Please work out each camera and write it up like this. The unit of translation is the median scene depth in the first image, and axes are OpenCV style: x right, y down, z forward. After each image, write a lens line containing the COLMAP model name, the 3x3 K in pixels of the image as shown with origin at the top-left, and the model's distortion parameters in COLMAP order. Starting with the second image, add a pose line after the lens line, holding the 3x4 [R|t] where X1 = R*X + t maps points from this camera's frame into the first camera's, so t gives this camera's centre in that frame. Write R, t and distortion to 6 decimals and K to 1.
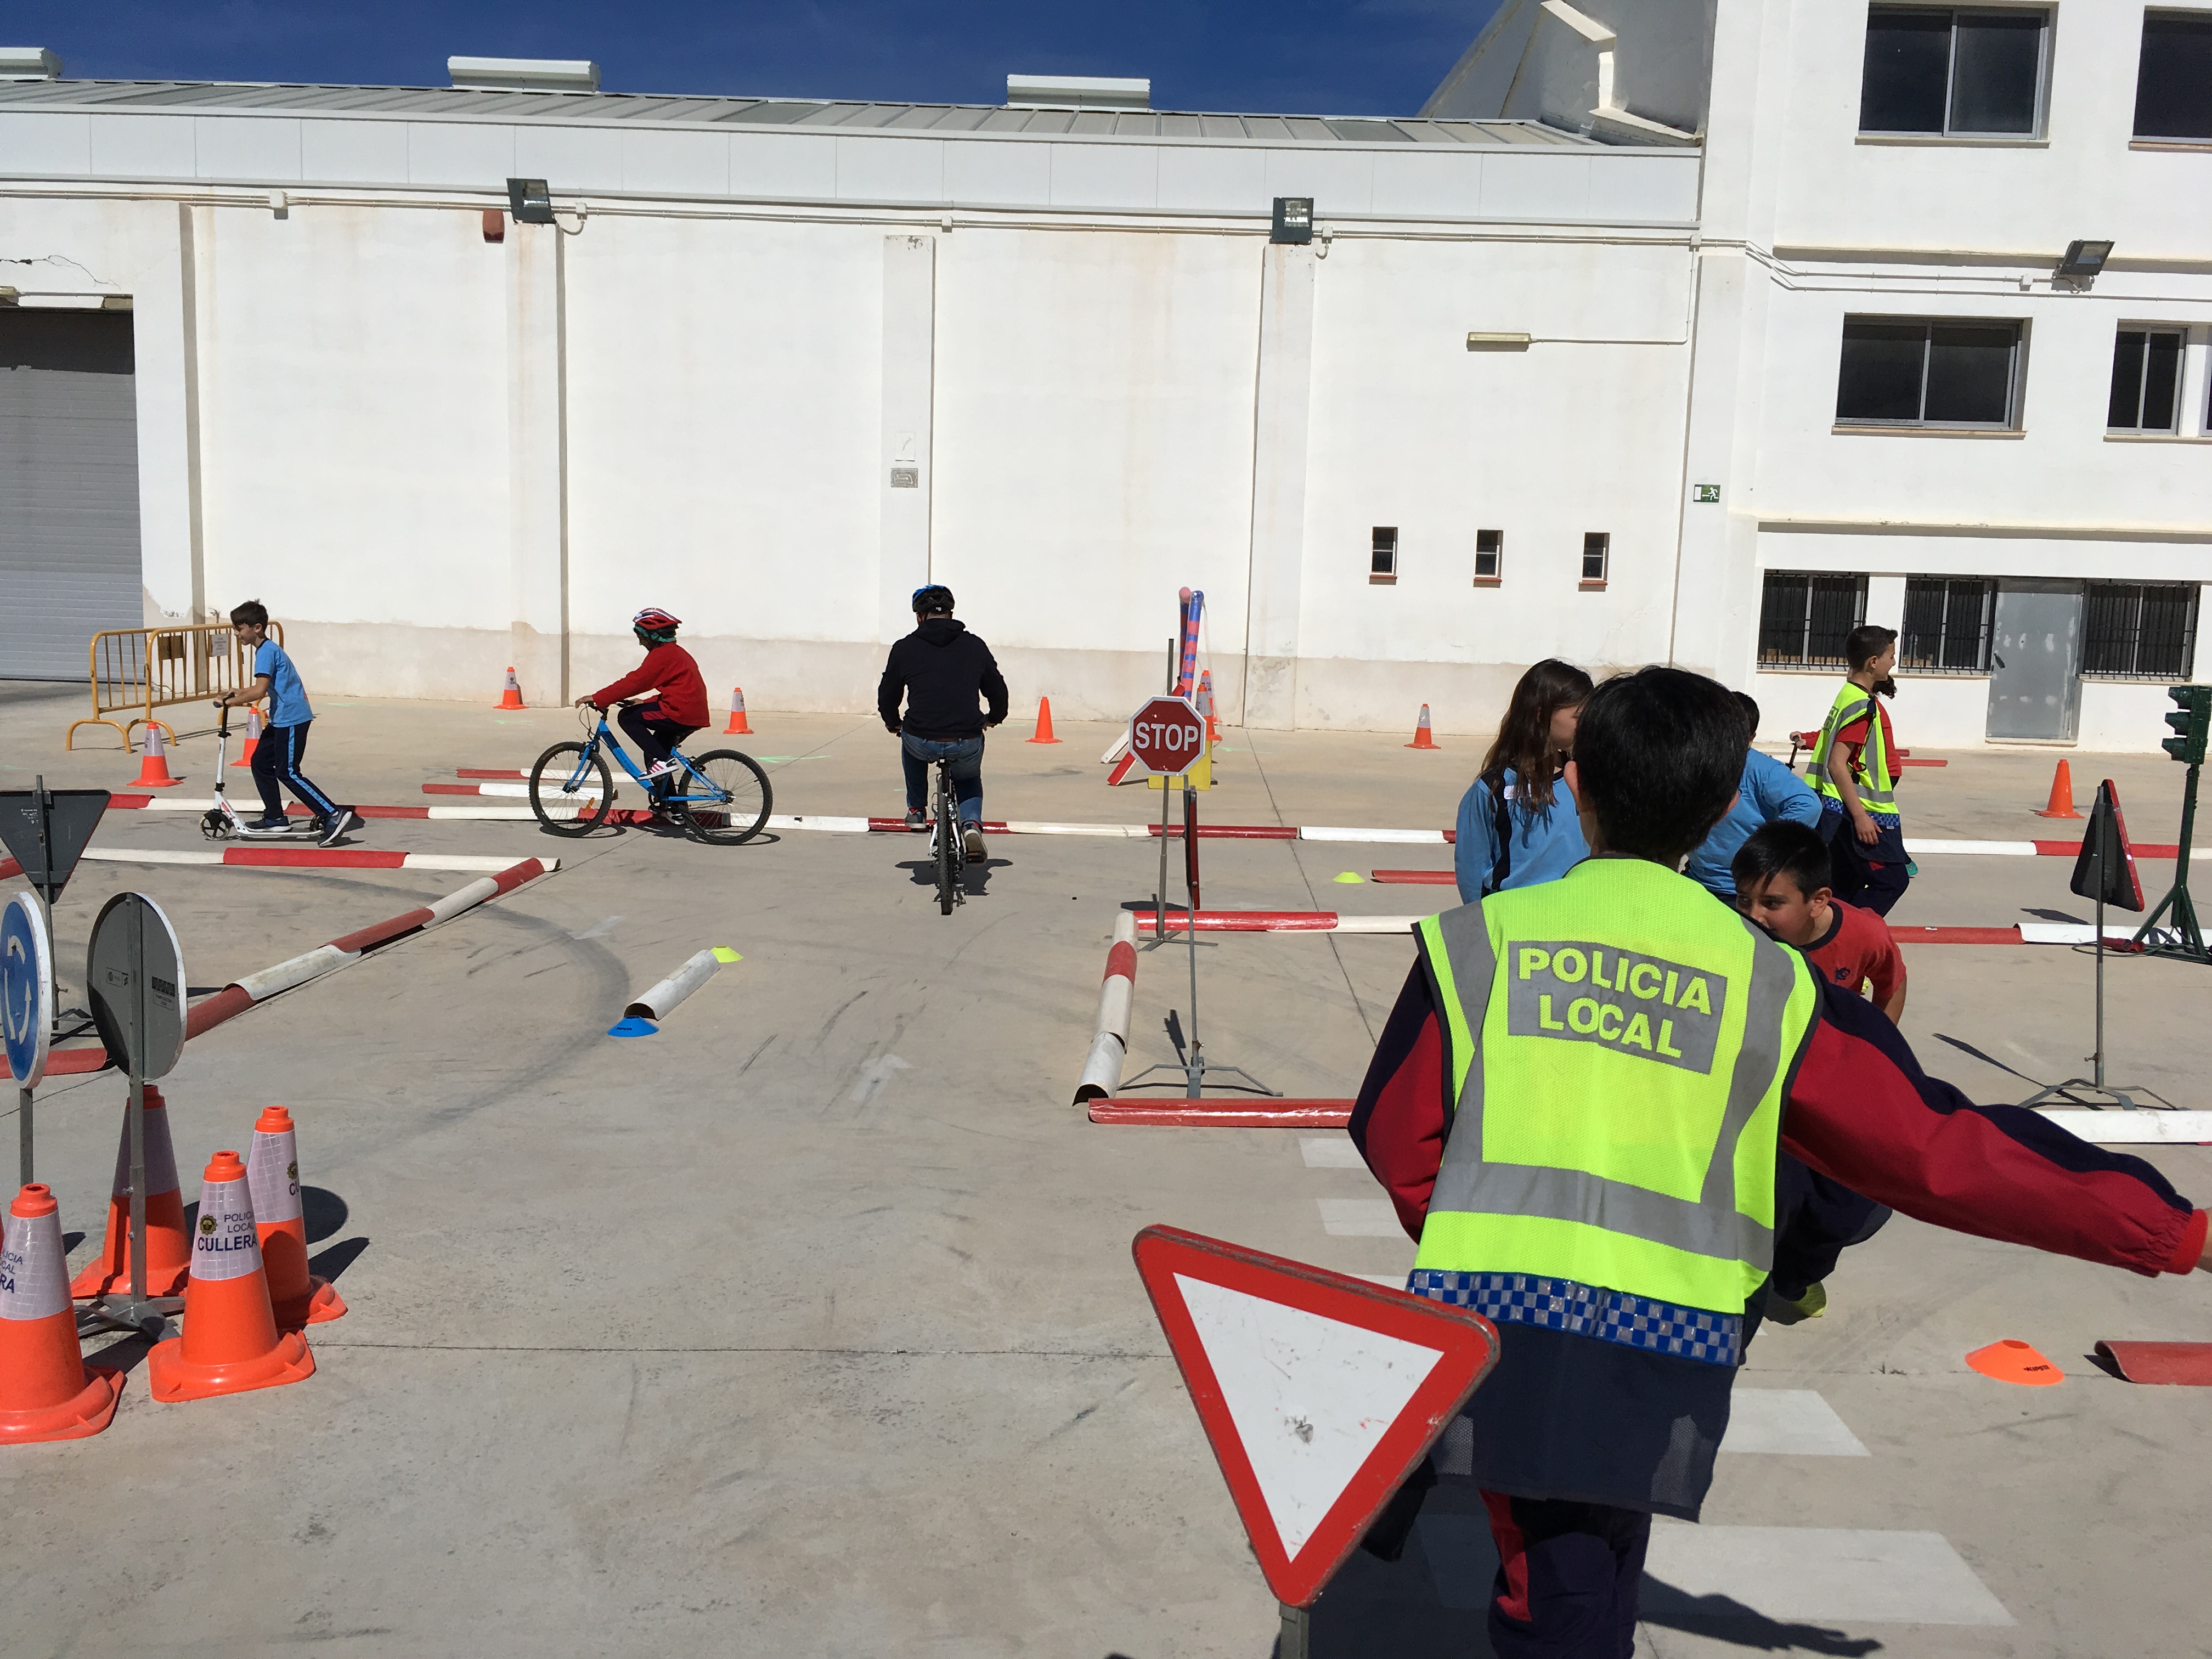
lens RADIAL K [[1891.1, 0, 1101.5], [0, 1891.1, 825.6], [0, 0, 1]] dist [0.075519, -0.119844]
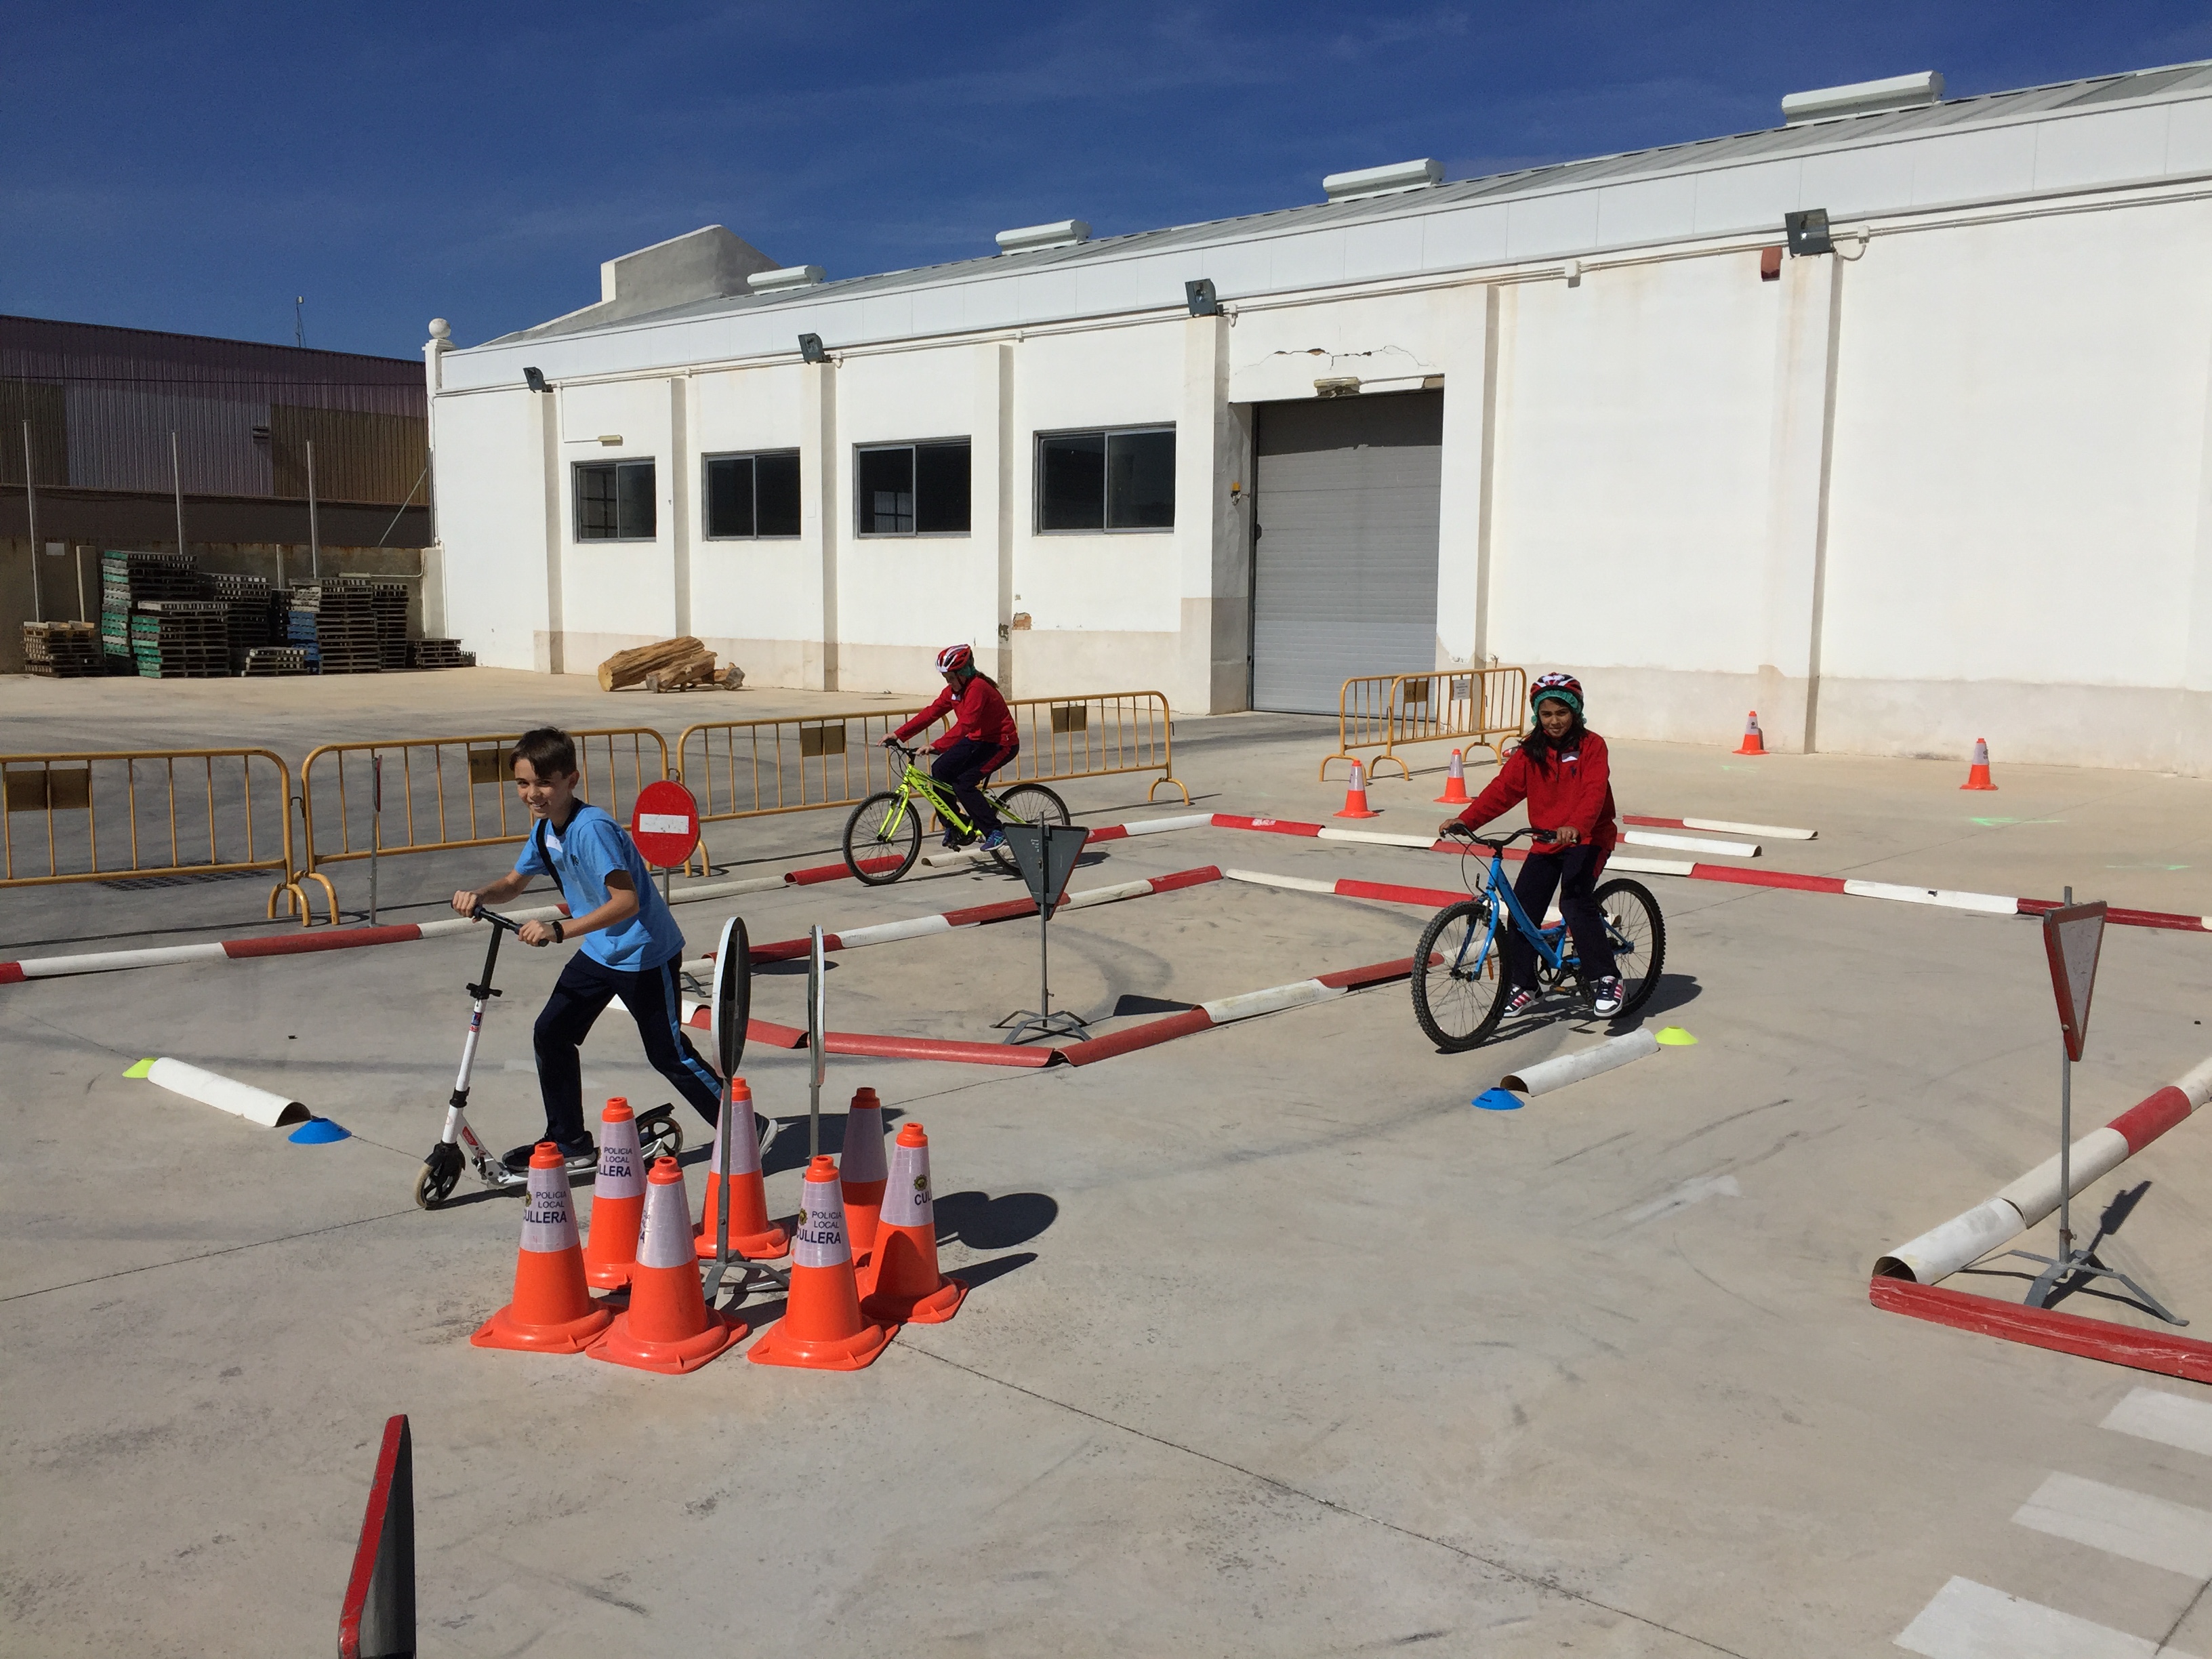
lens RADIAL K [[1888.3, 0, 1112.5], [0, 1888.3, 813.3], [0, 0, 1]] dist [0.074741, -0.093149]
pose [[0.757758, 0.051604, -0.650492, 0.167259], [-0.067146, 0.997743, 0.000933, -0.020428], [0.649072, 0.042971, 0.759512, 0.094072]]
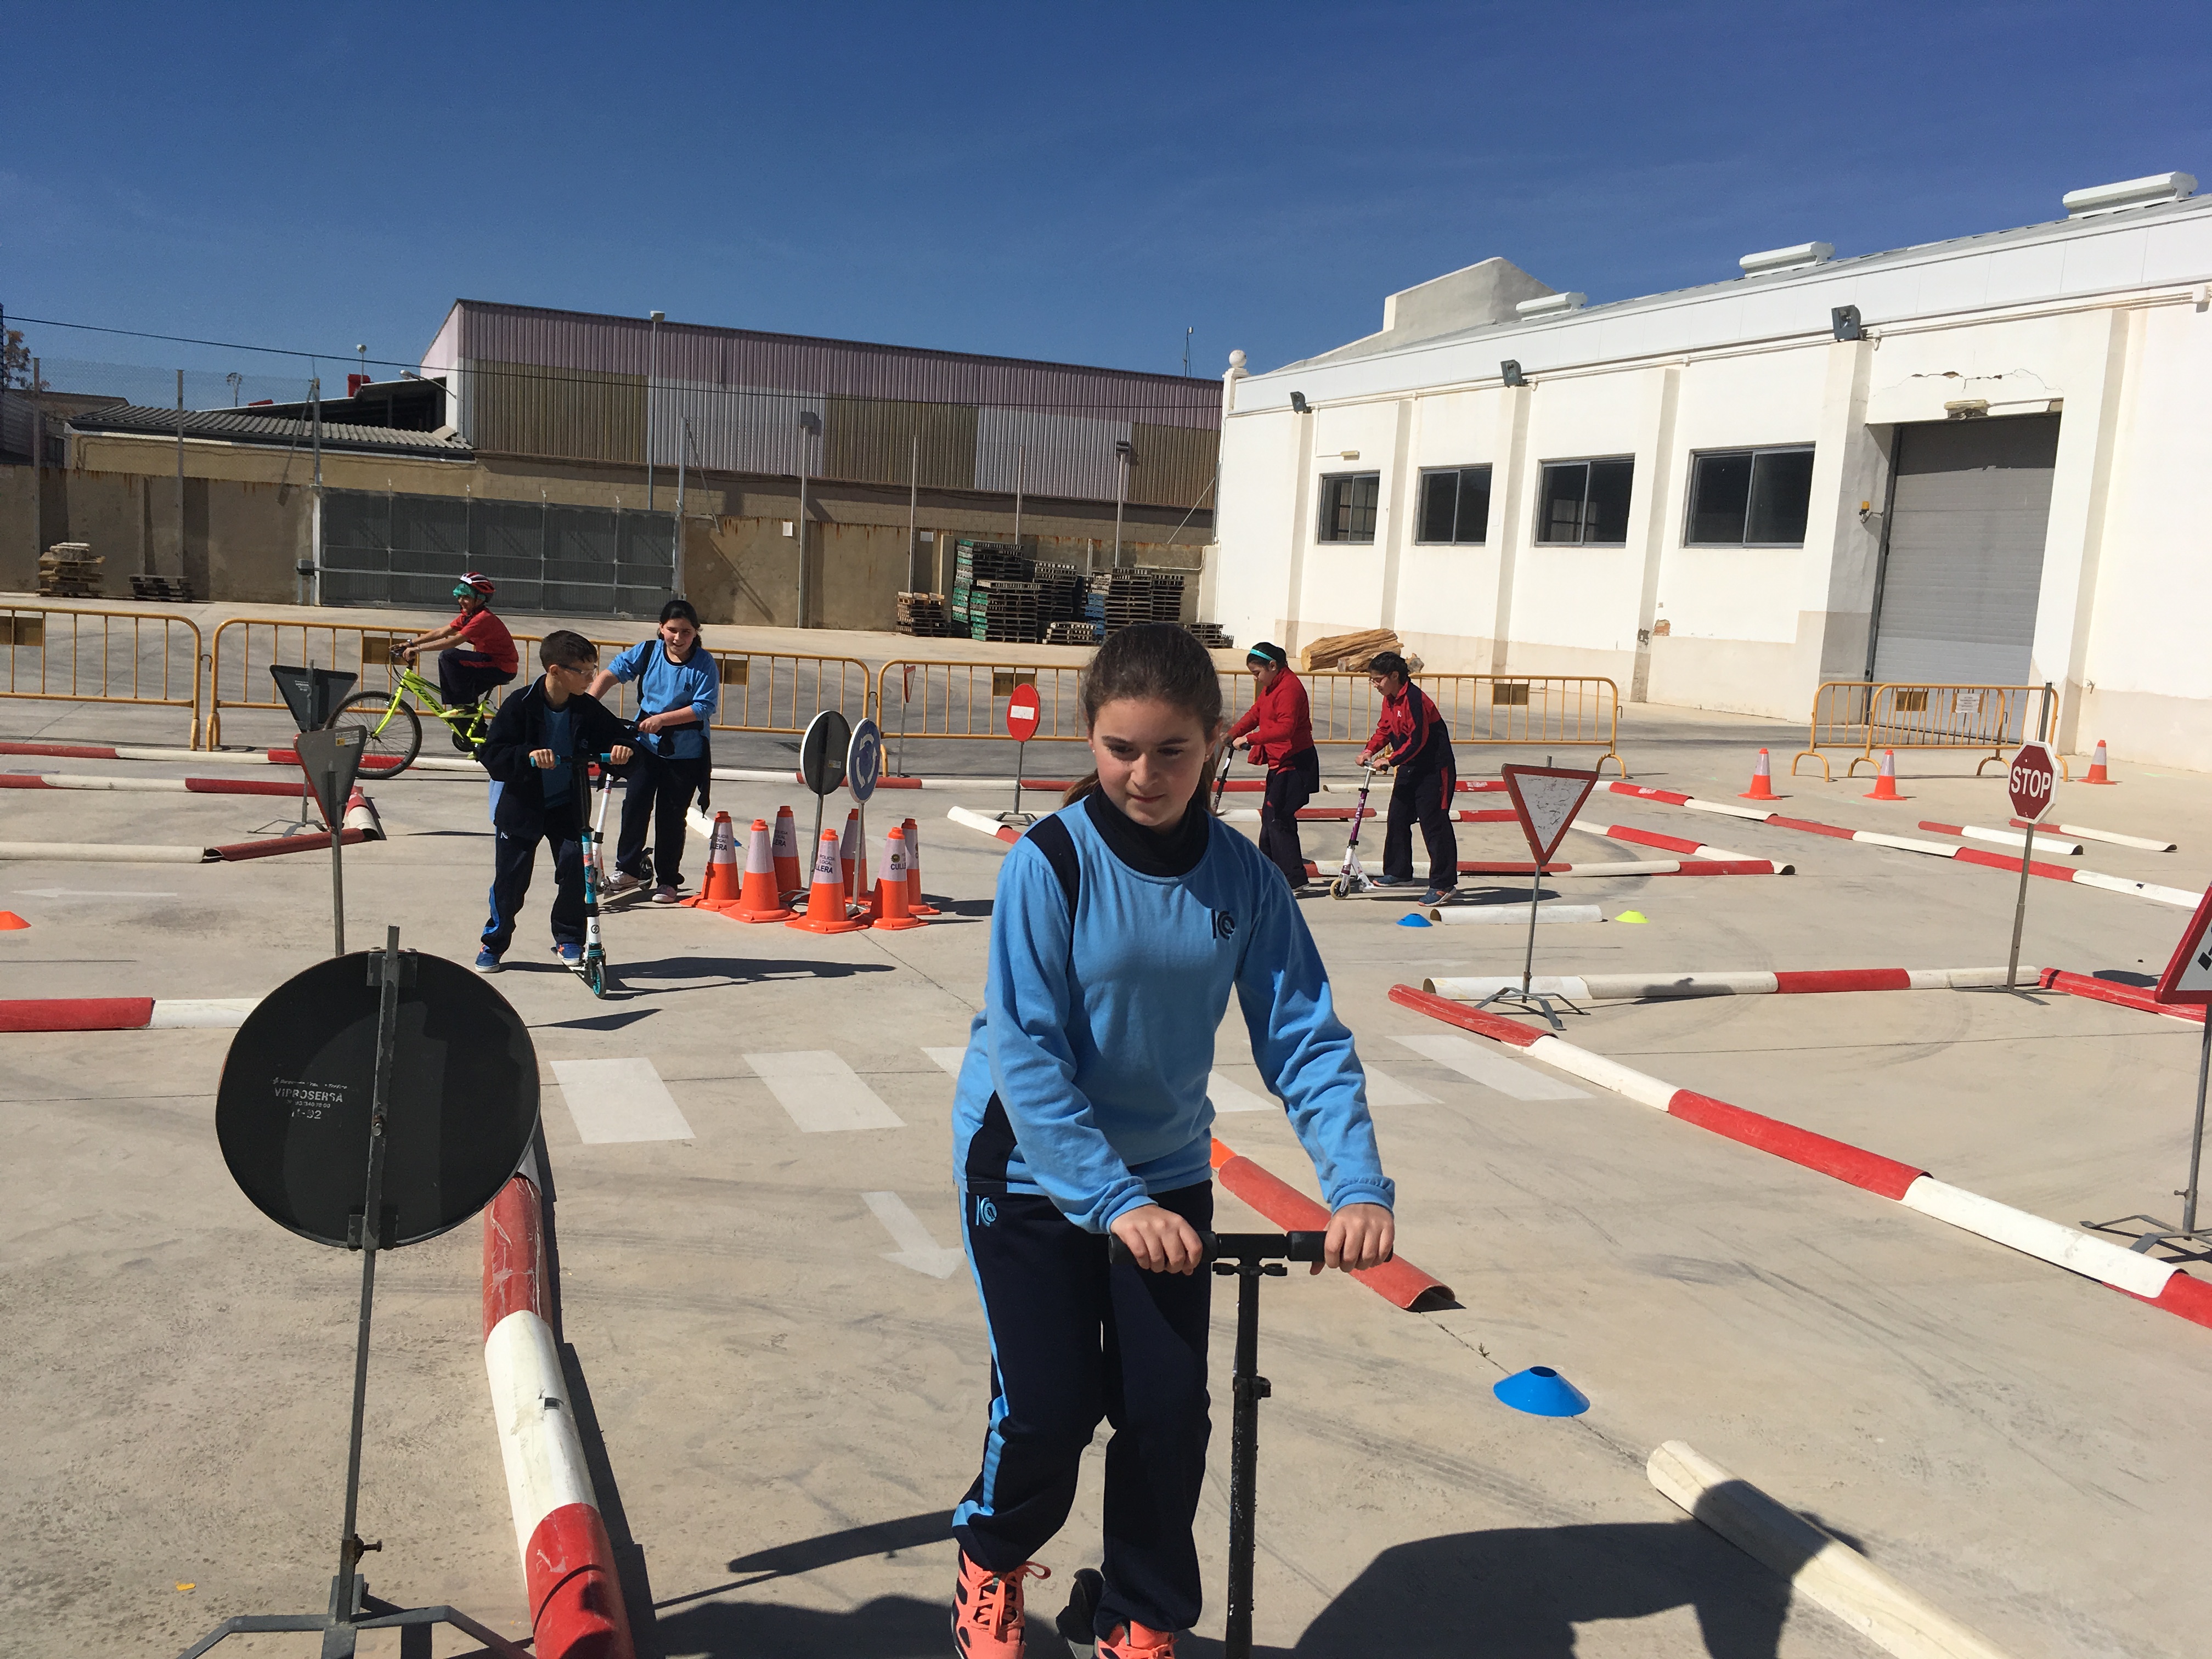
lens RADIAL K [[1891.1, 0, 1098.0], [0, 1891.1, 807.4], [0, 0, 1]] dist [0.075519, -0.119844]
pose [[0.386747, 0.102867, -0.916431, 0.674698], [-0.159482, 0.986246, 0.043400, -0.001033], [0.908291, 0.129369, 0.397833, 0.159386]]
